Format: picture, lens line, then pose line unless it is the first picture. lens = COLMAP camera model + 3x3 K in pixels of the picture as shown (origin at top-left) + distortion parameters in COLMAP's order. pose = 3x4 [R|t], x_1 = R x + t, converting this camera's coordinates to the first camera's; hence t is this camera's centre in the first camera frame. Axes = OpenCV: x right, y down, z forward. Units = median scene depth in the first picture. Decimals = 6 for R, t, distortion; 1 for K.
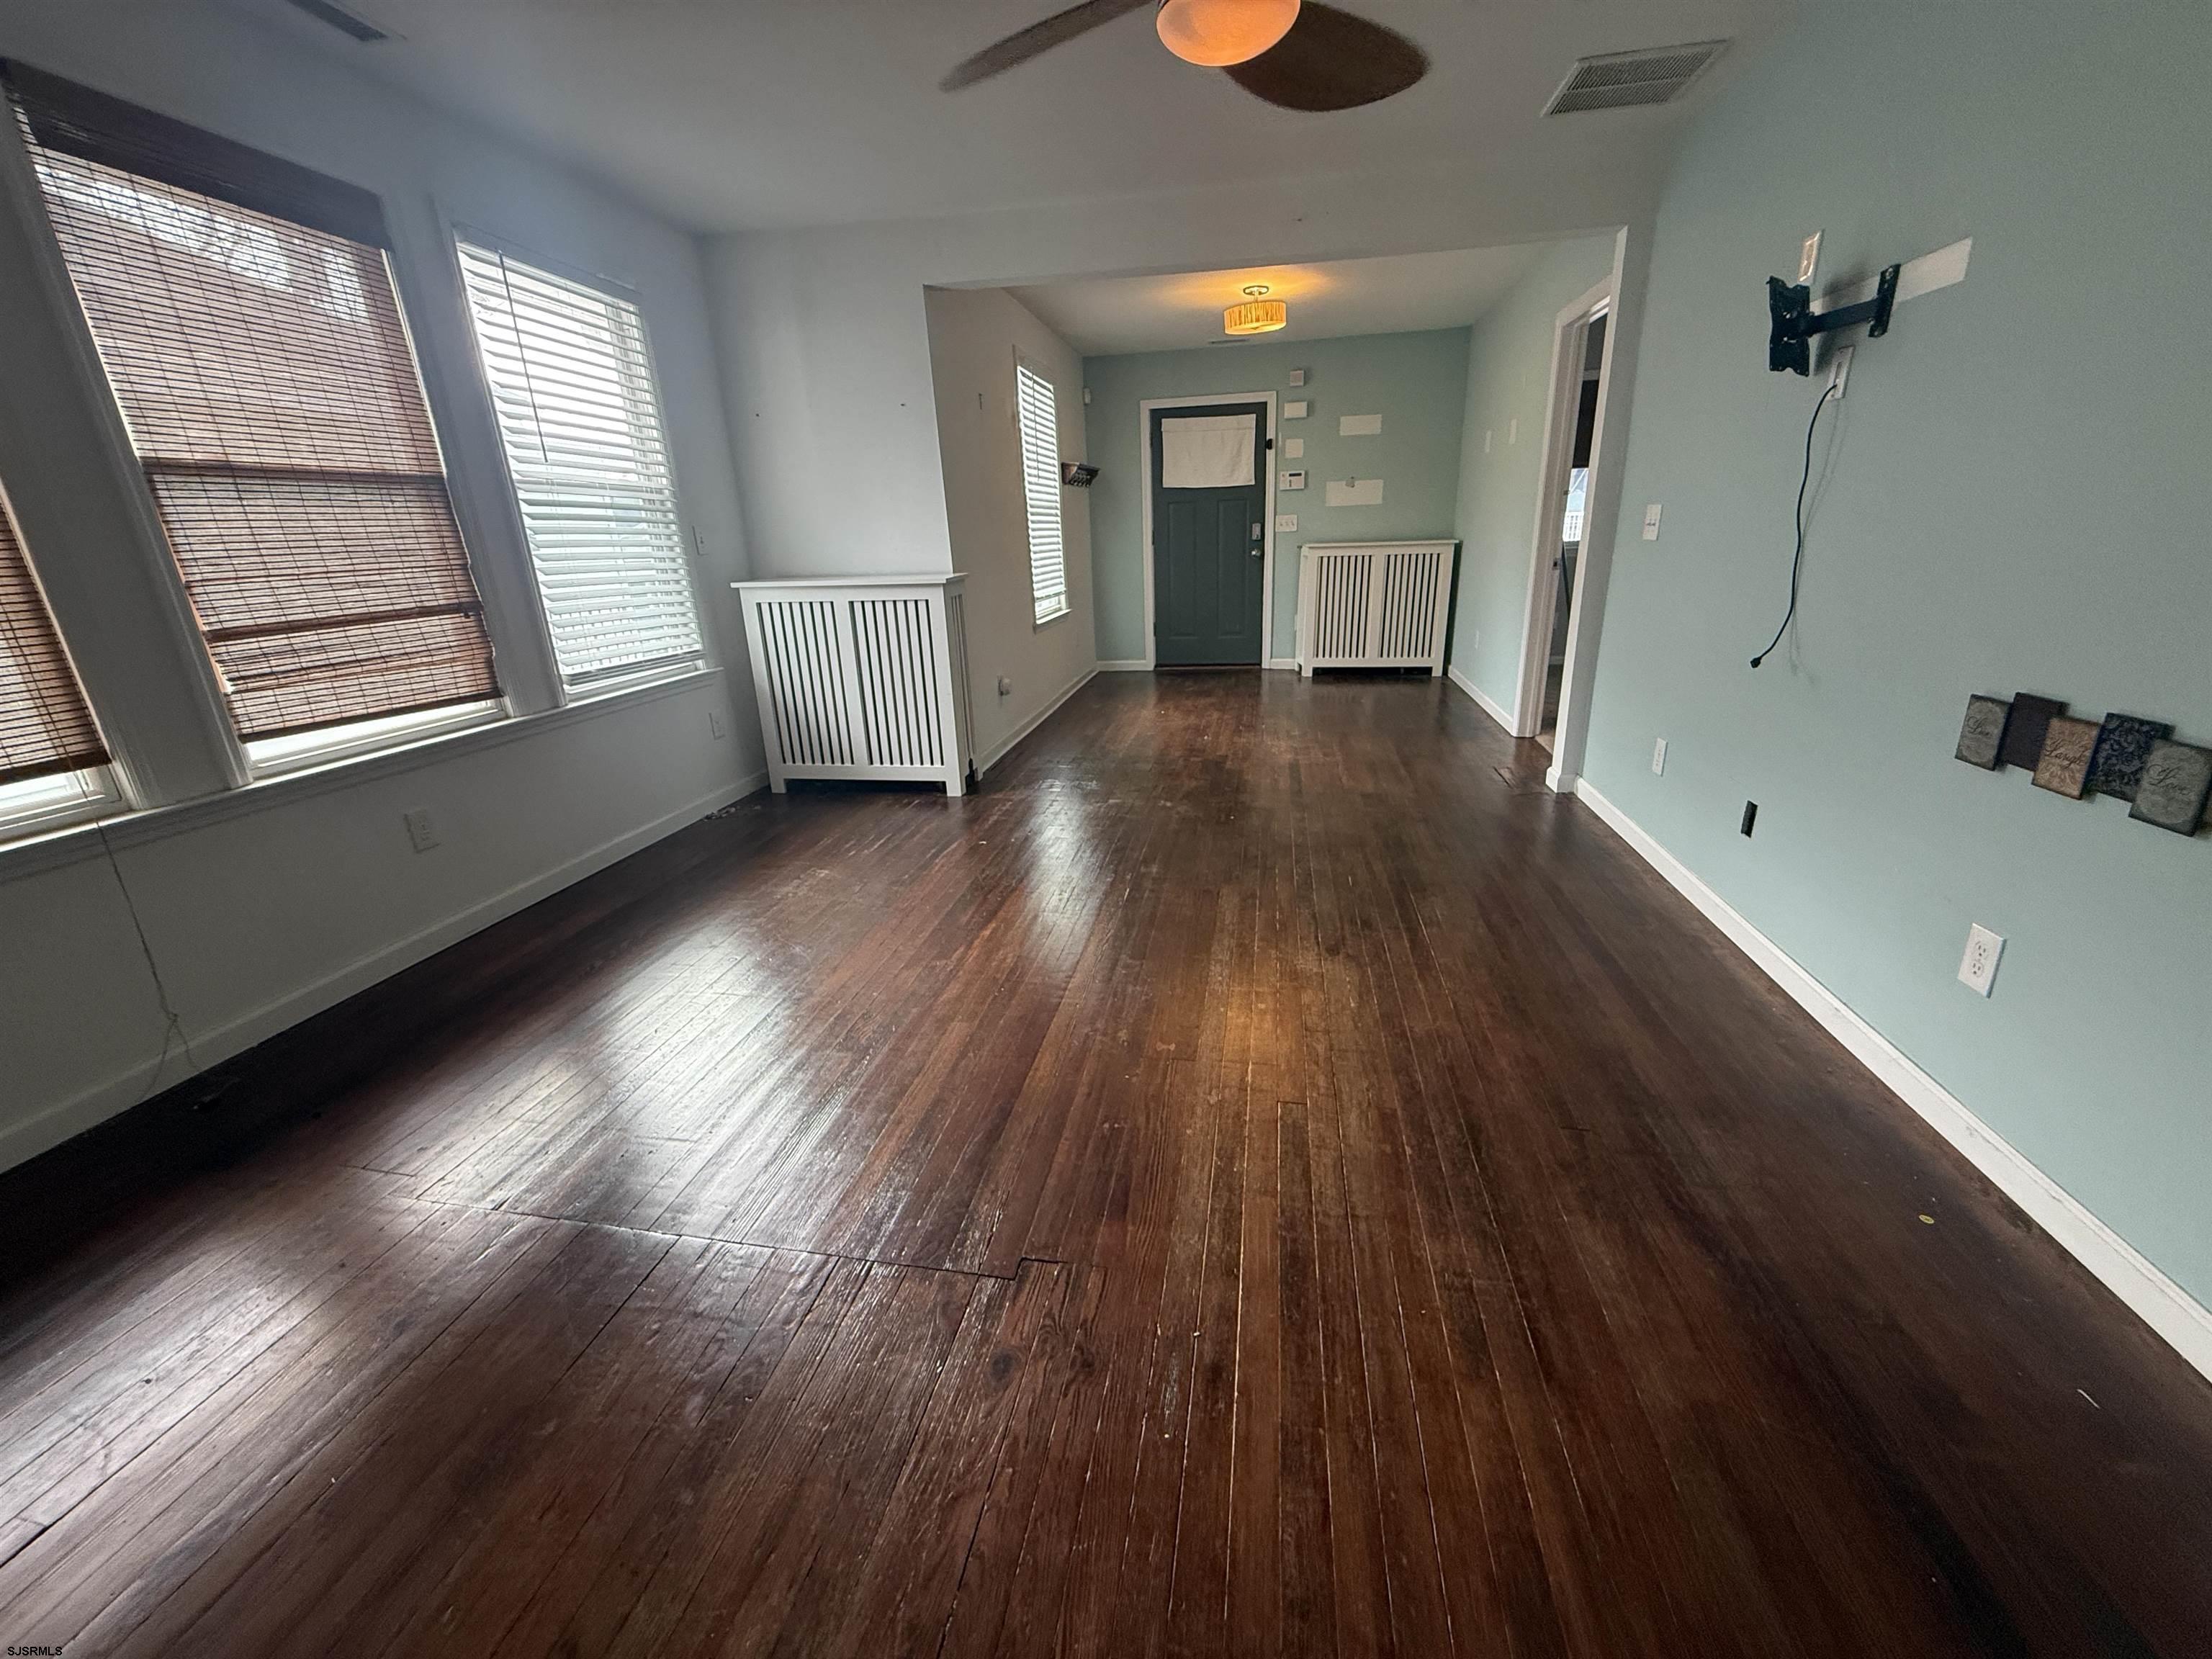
lens RADIAL K [[882.7, 0, 1102.0], [0, 882.7, 835.4], [0, 0, 1]] dist [0.000212, 0.000745]
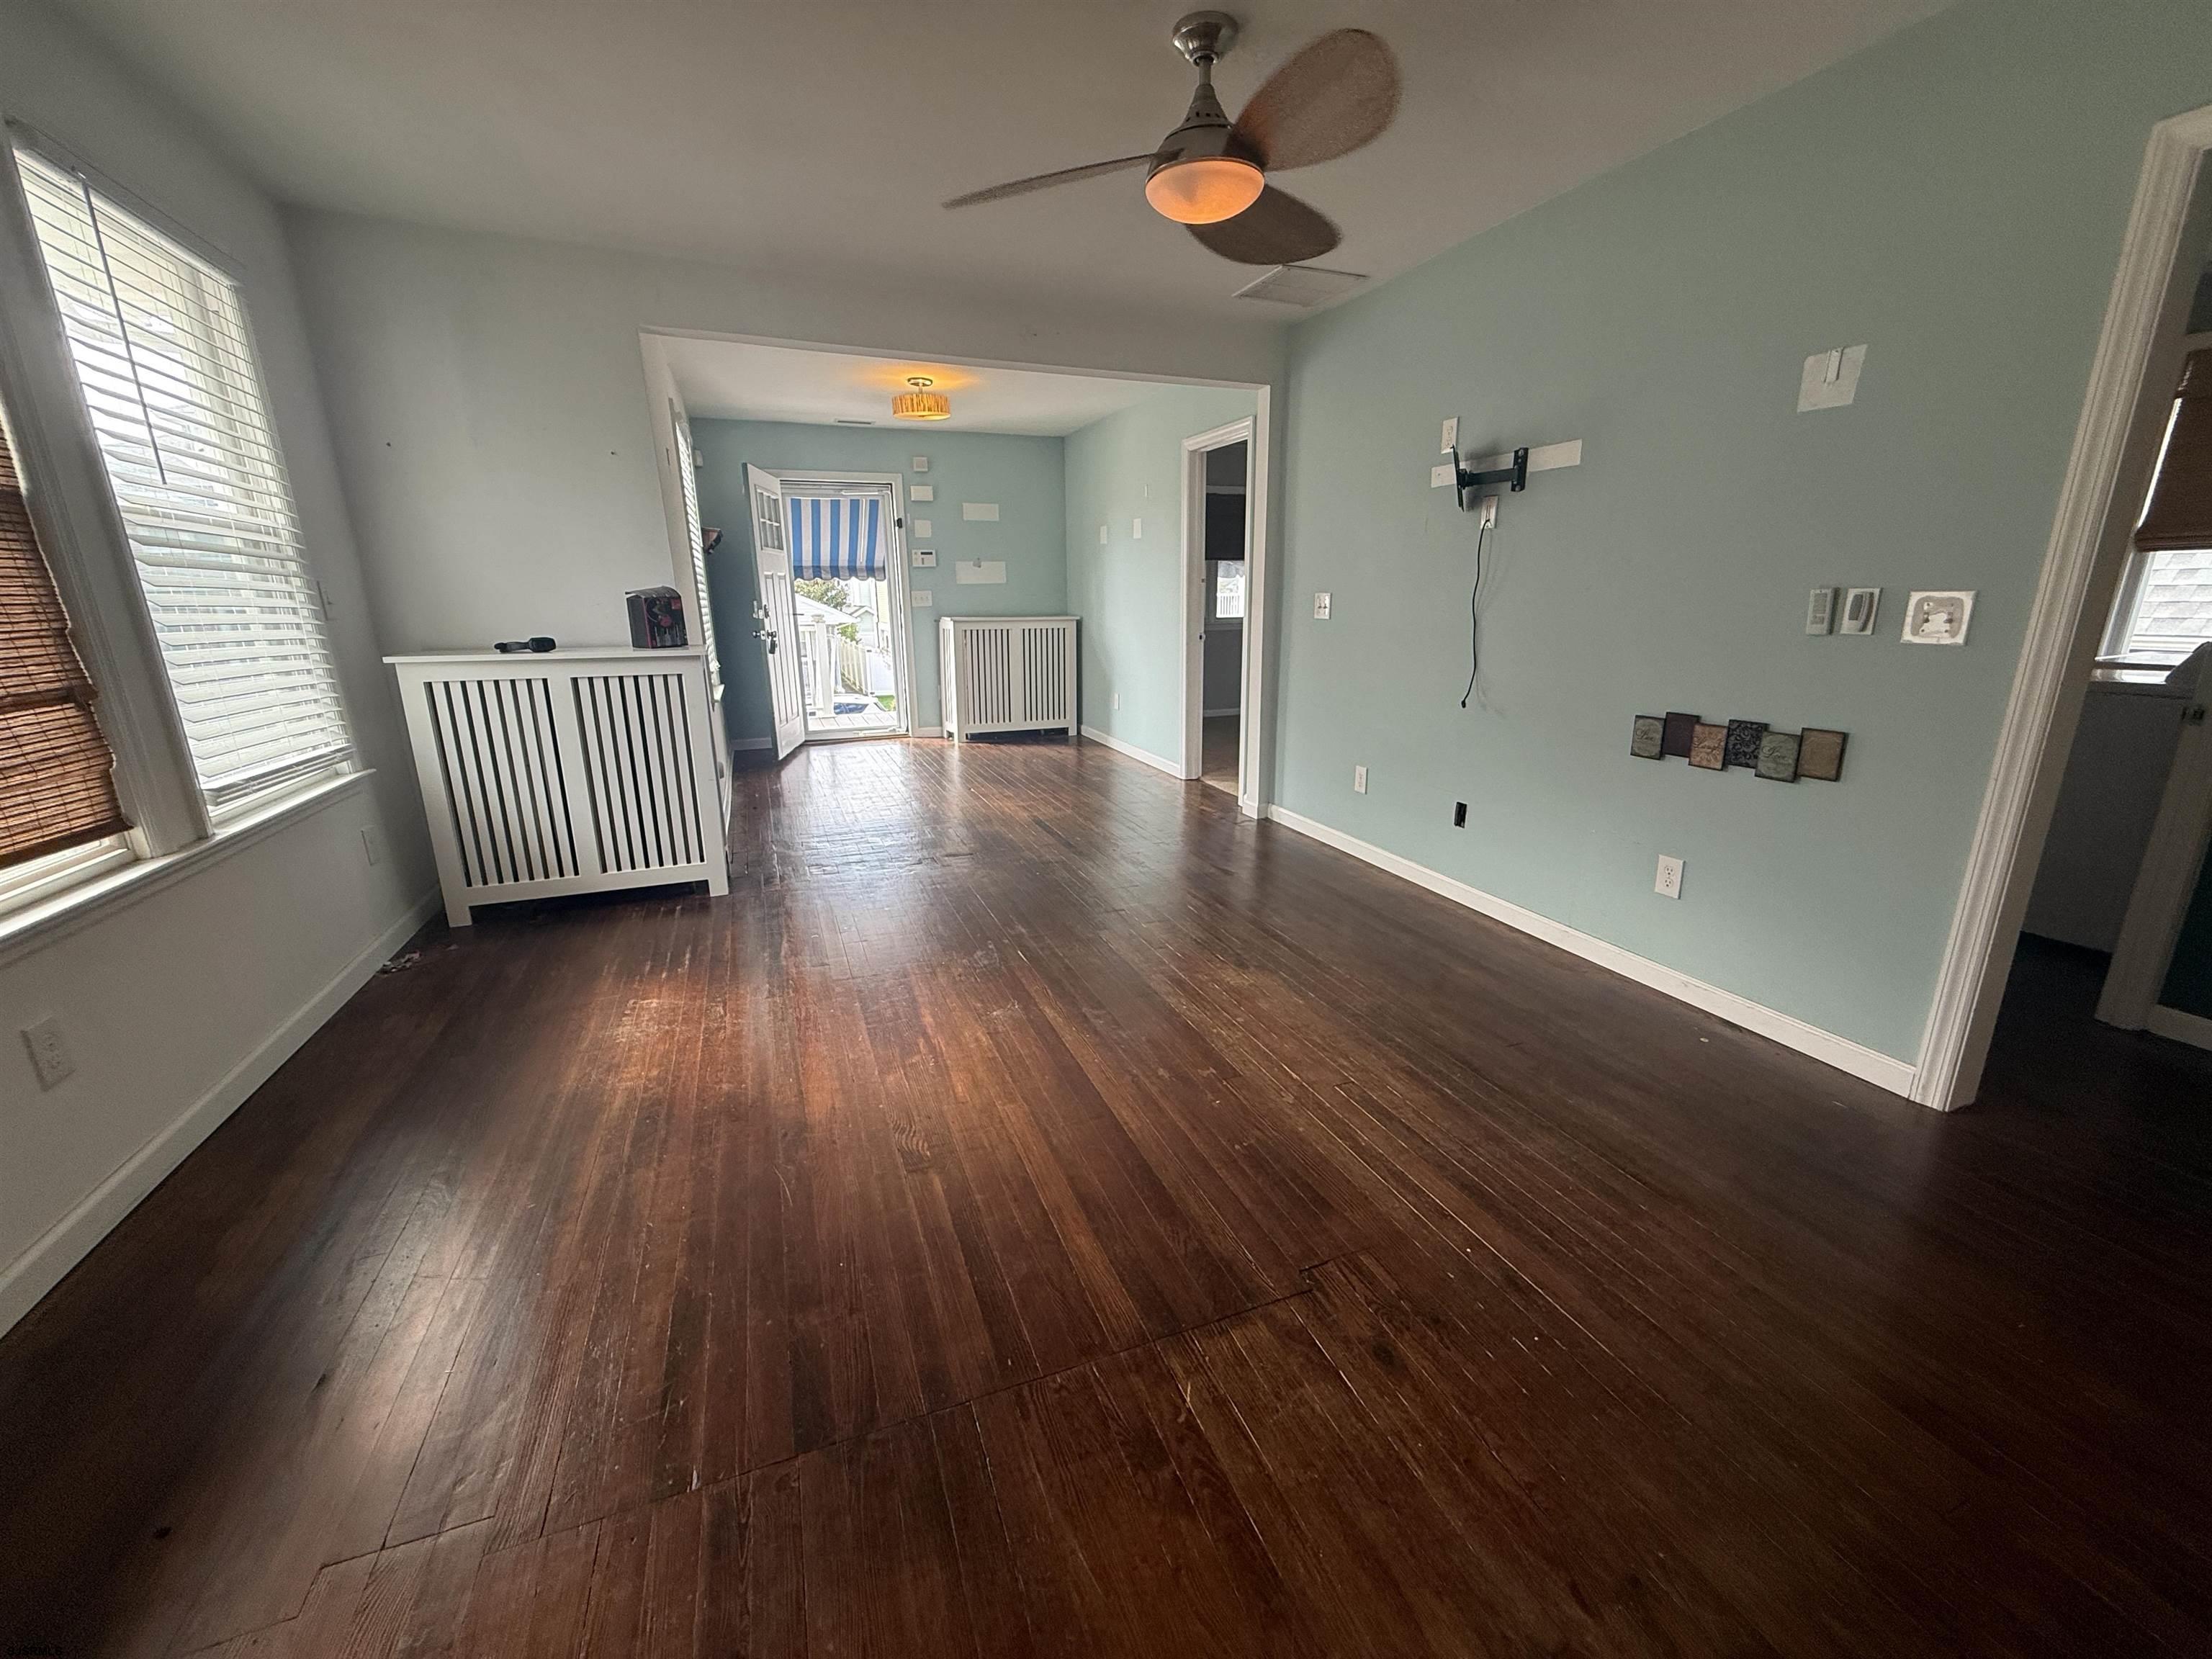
lens RADIAL K [[882.7, 0, 1108.7], [0, 882.7, 833.9], [0, 0, 1]] dist [0.000212, 0.000745]
pose [[0.848184, -0.111598, 0.517812, -0.405258], [0.152778, 0.987552, -0.037417, -0.018772], [-0.507191, 0.110846, 0.854676, 0.078472]]
